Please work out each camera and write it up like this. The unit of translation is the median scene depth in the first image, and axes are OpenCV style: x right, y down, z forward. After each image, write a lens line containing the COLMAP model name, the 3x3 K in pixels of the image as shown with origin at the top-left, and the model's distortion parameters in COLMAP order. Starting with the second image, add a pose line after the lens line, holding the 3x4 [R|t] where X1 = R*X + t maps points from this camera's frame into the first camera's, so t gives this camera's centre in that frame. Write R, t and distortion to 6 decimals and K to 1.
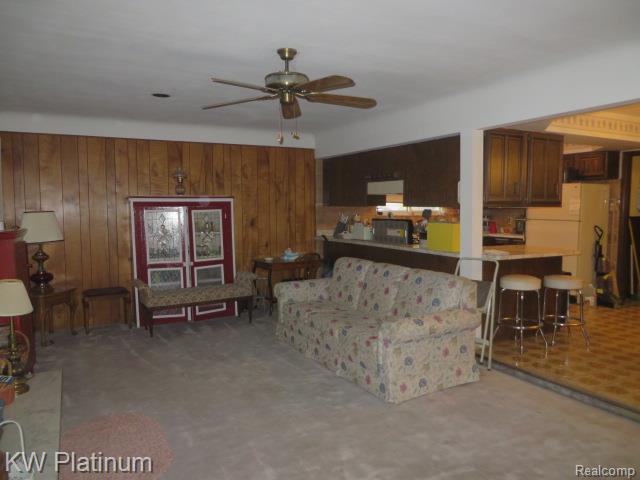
lens RADIAL K [[481.3, 0, 323.7], [0, 481.3, 241.4], [0, 0, 1]] dist [-0.013260, 0.000940]
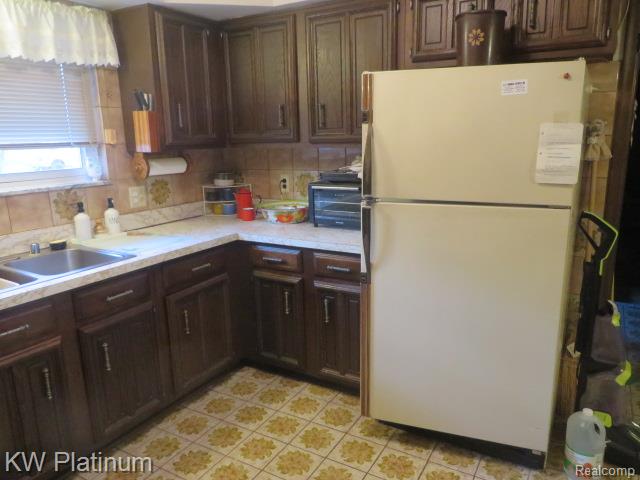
lens RADIAL K [[481.3, 0, 319.0], [0, 481.3, 240.1], [0, 0, 1]] dist [-0.013260, 0.000940]
pose [[0.852750, -0.129673, 0.505966, 0.263284], [0.057457, 0.986102, 0.155889, -0.072497], [-0.519149, -0.103863, 0.848350, 0.817976]]
